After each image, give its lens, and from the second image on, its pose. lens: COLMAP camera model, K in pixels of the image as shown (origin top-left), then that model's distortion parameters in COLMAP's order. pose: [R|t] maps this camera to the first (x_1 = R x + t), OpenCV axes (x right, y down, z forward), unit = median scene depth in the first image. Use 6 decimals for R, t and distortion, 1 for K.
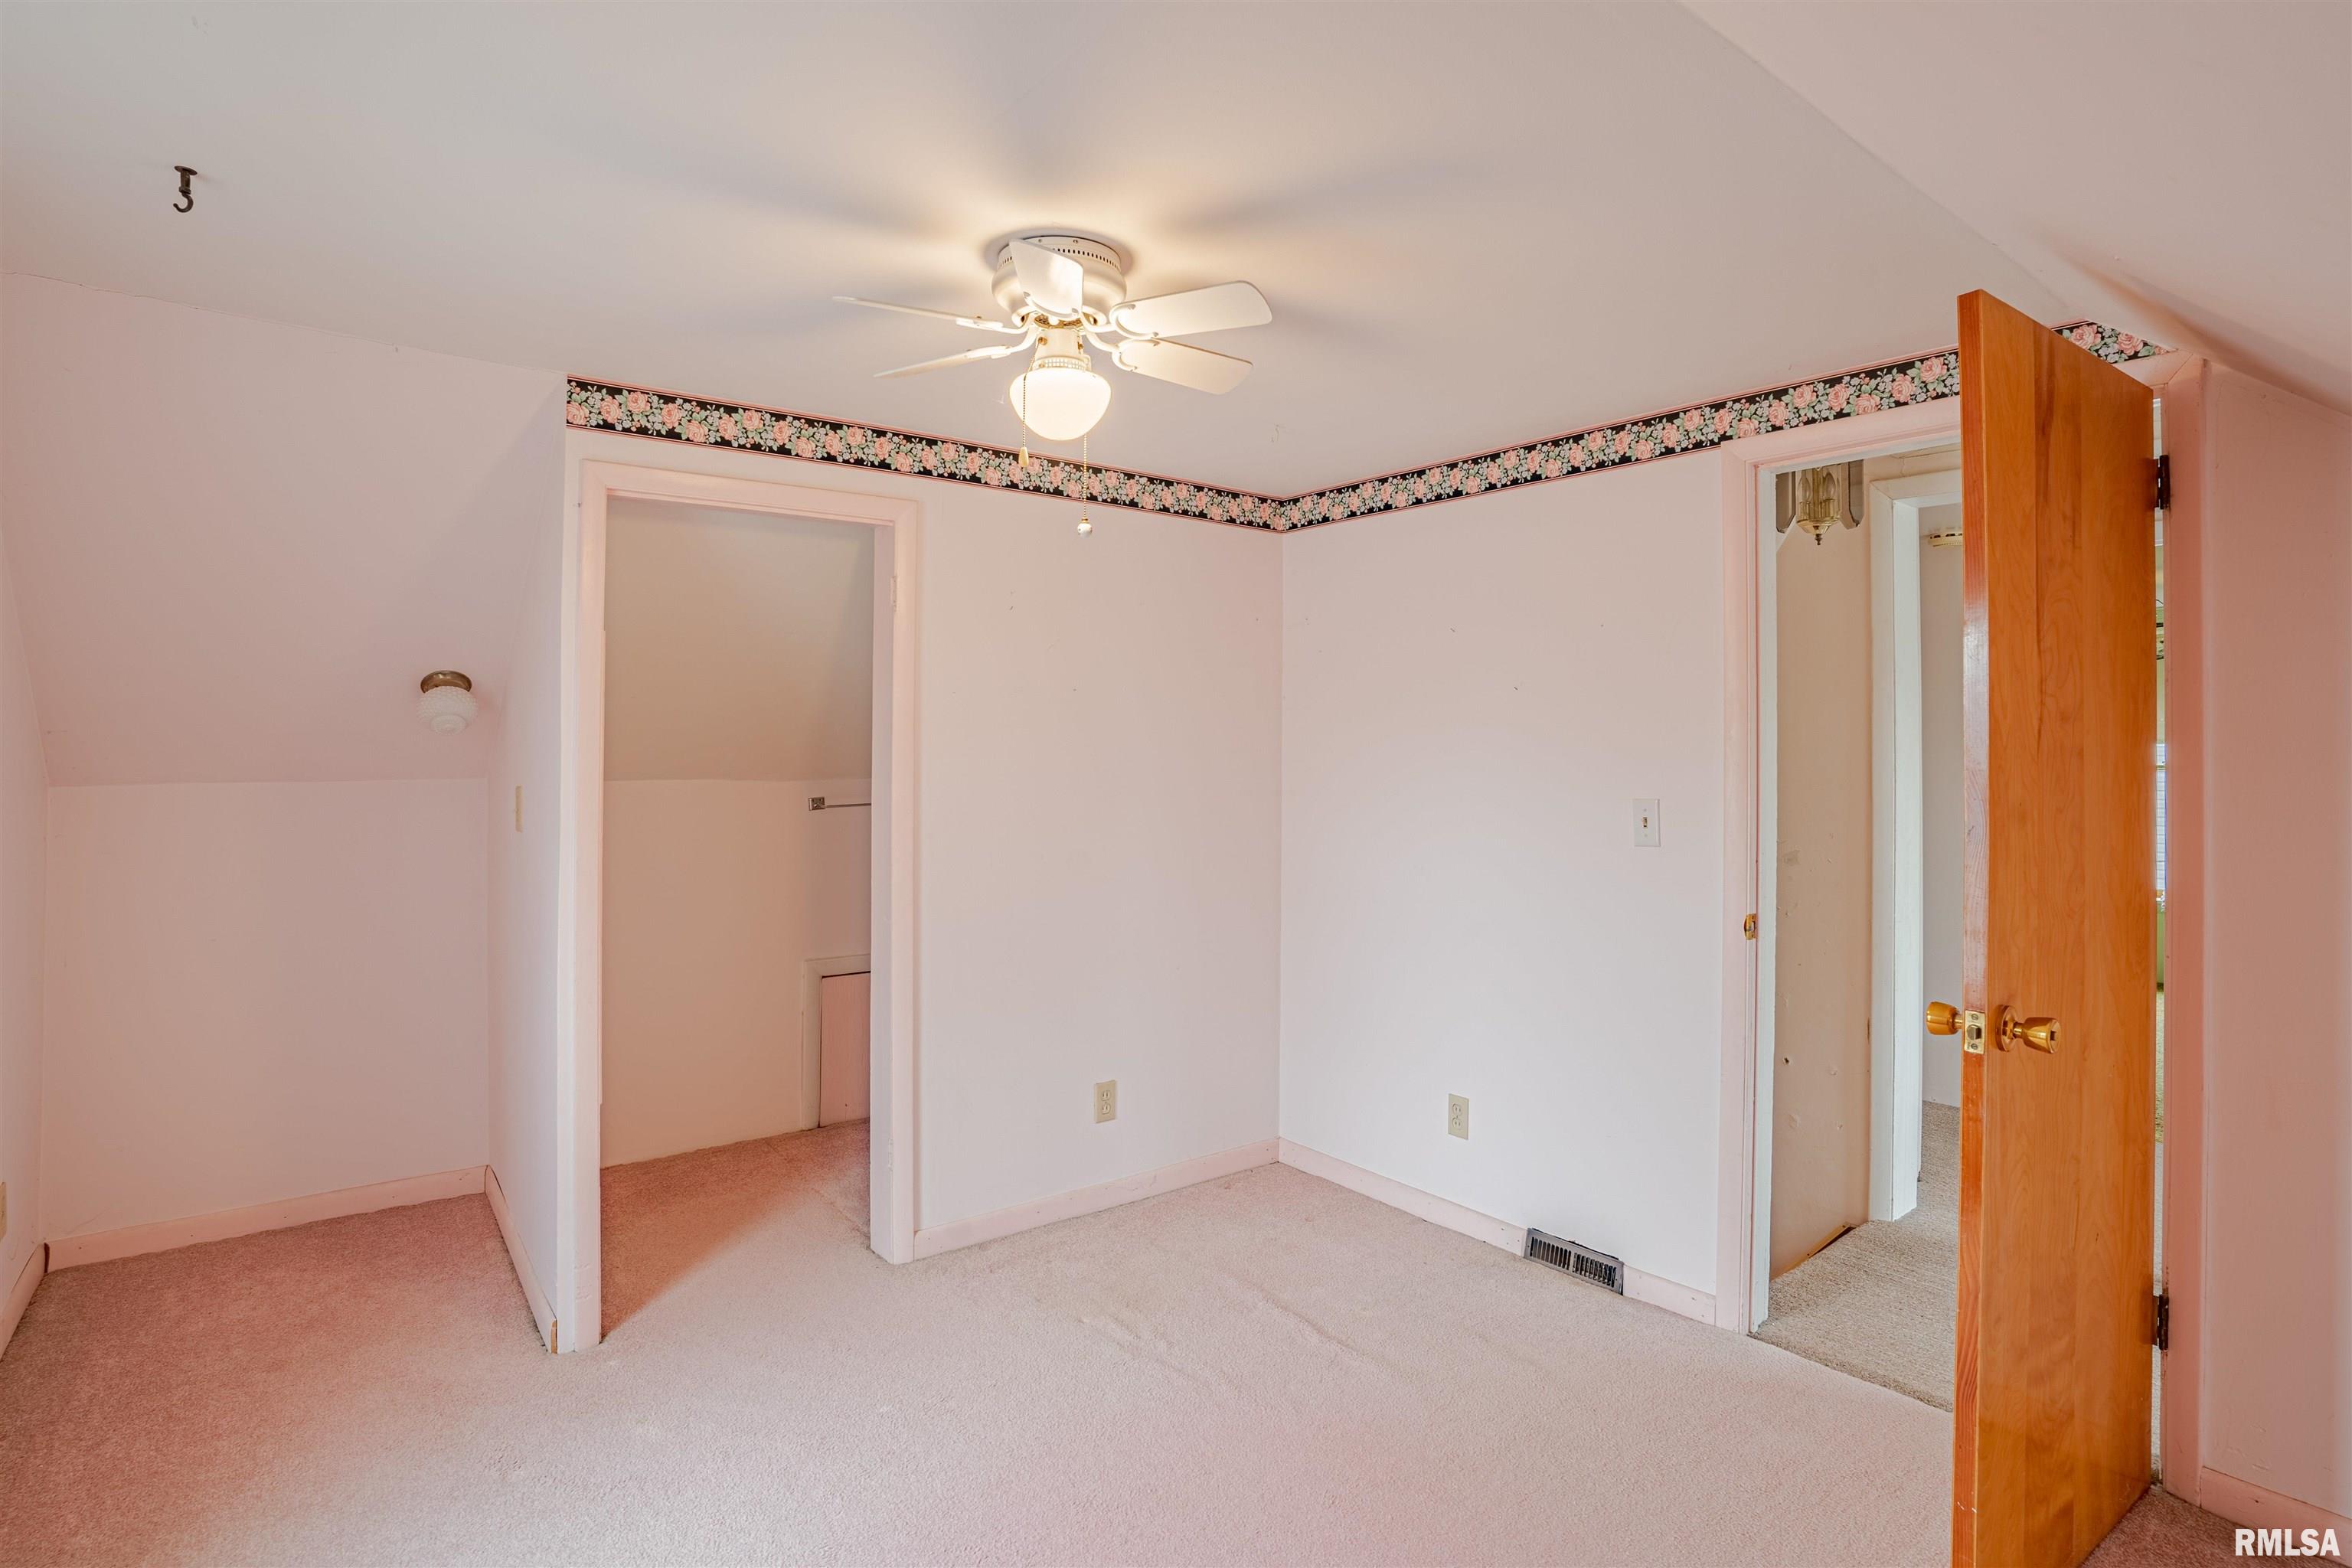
lens RADIAL K [[1162.0, 0, 1177.6], [0, 1162.0, 744.6], [0, 0, 1]] dist [-0.071697, 0.036564]
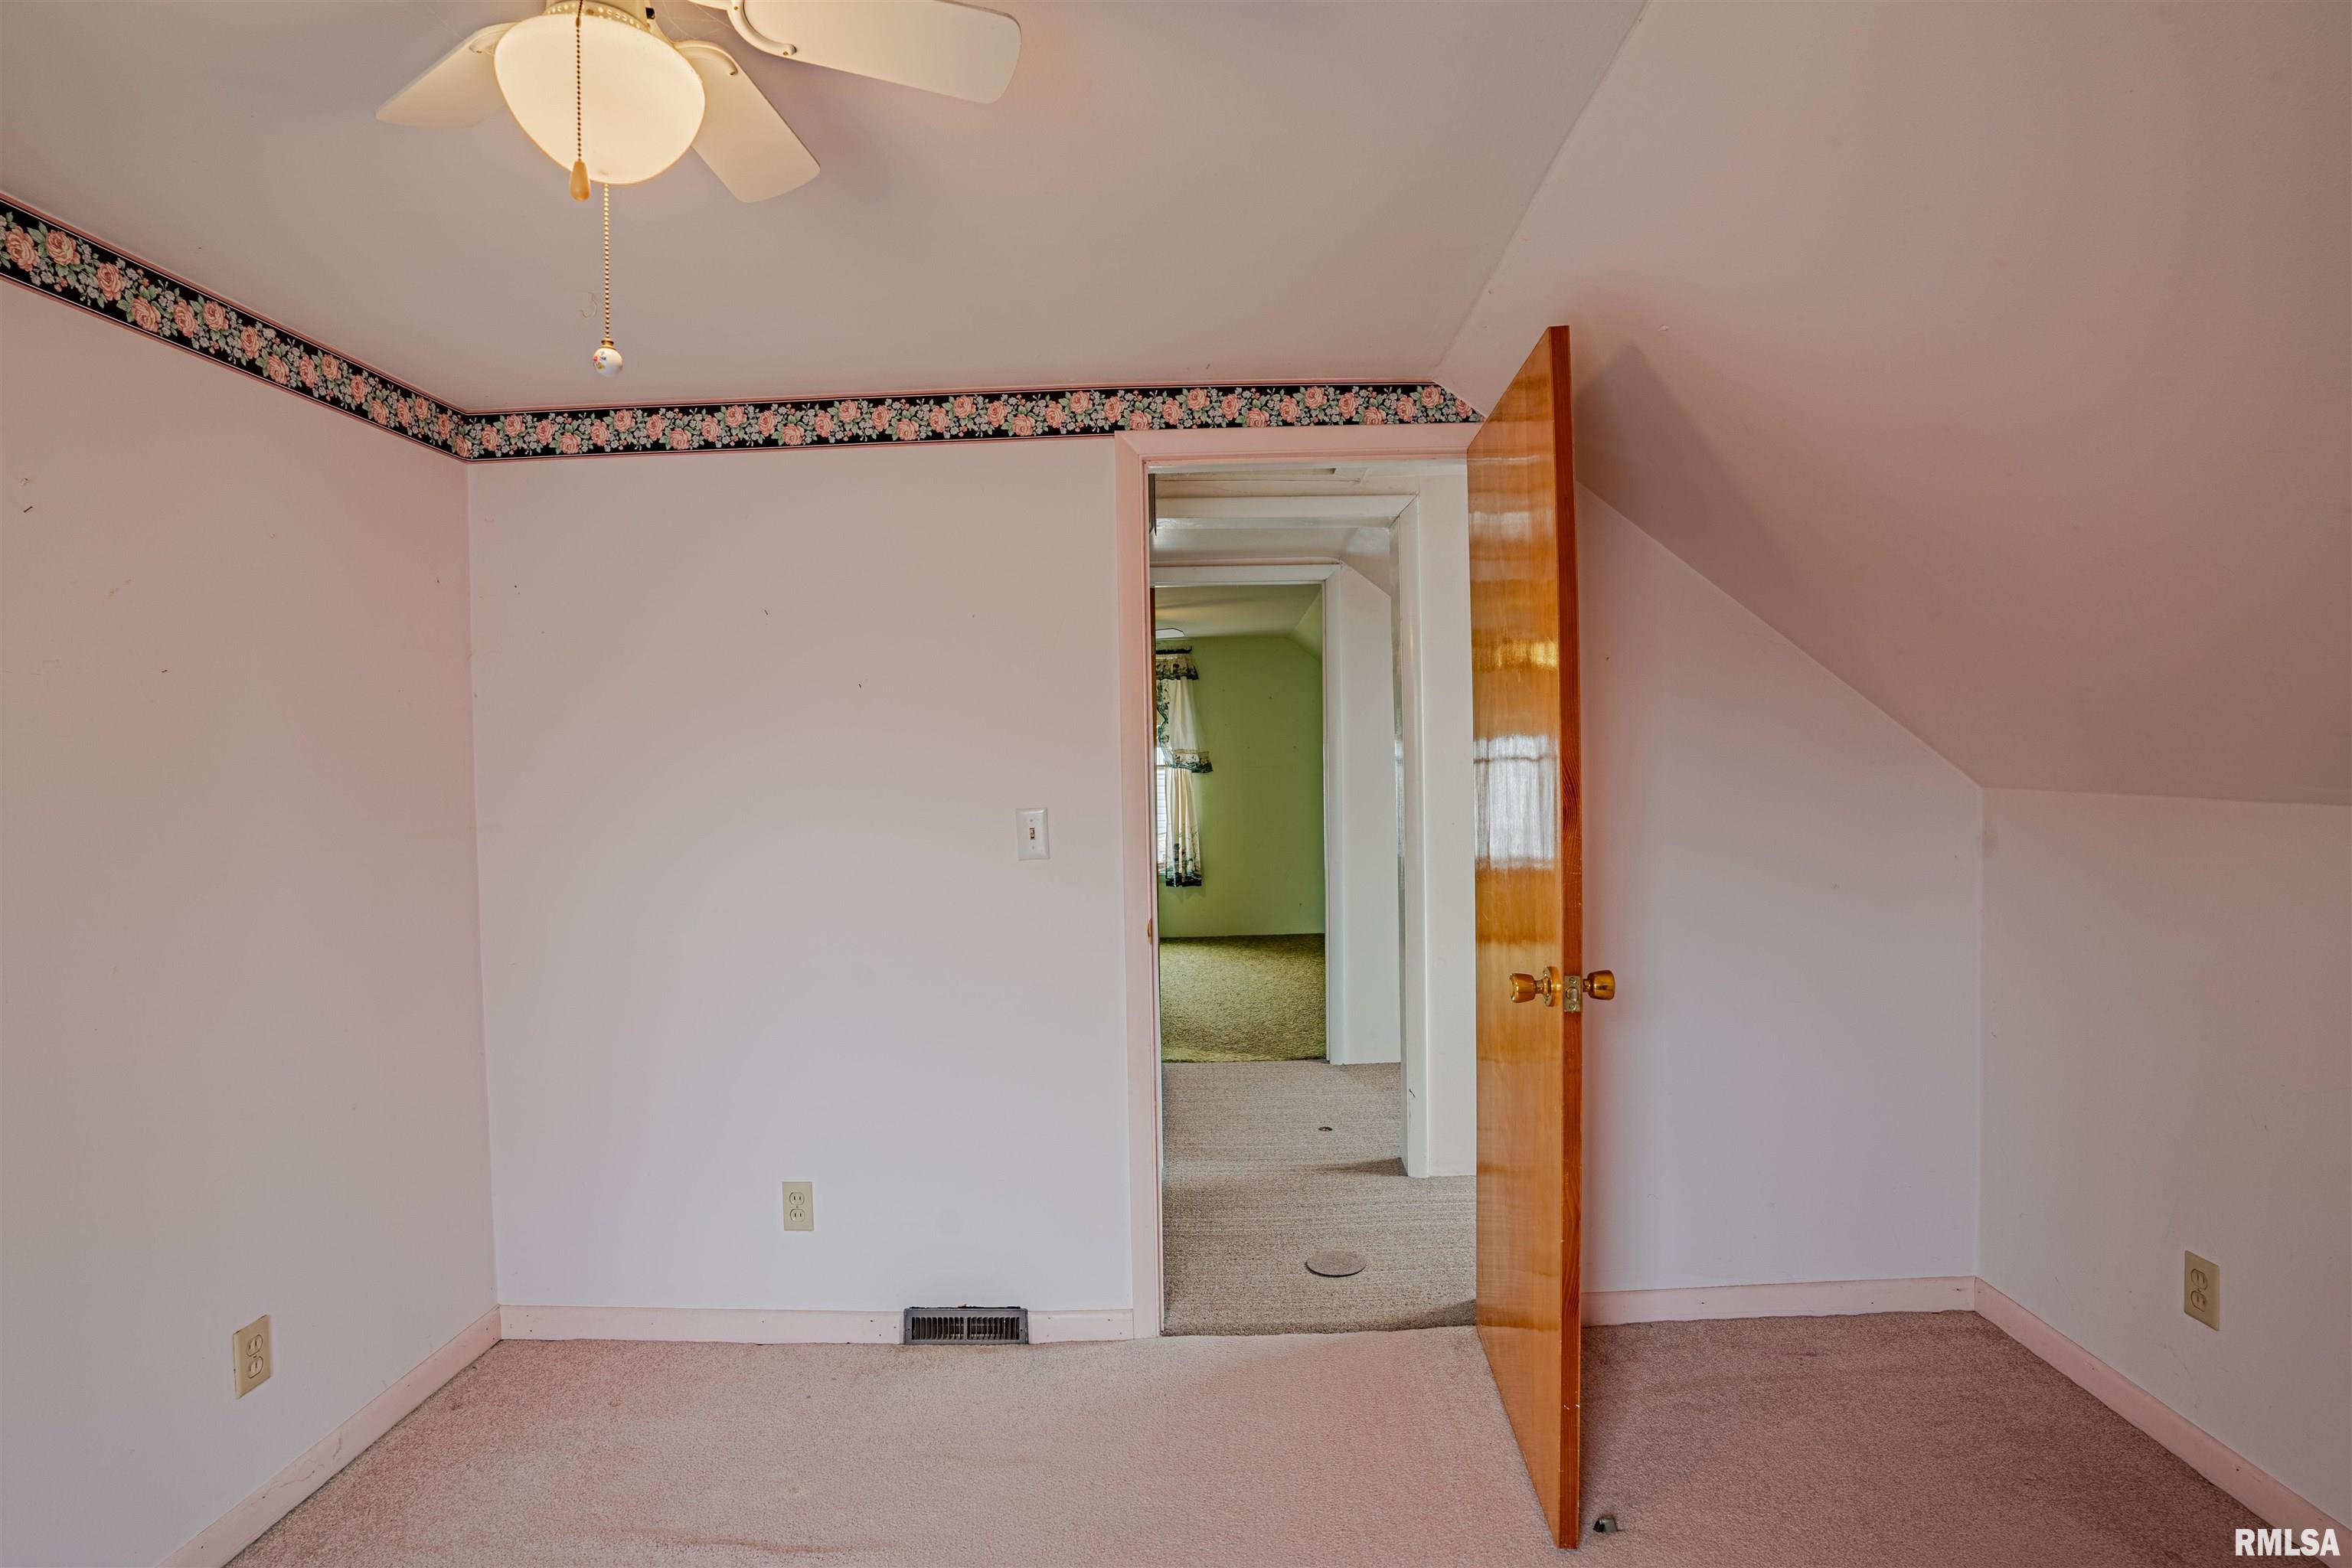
lens RADIAL K [[1177.4, 0, 1168.0], [0, 1177.4, 781.6], [0, 0, 1]] dist [-0.069468, 0.033186]
pose [[0.649651, -0.039363, 0.759213, -0.233043], [0.021647, 0.999211, 0.033284, -0.002397], [-0.759924, -0.005188, 0.649991, 0.300406]]
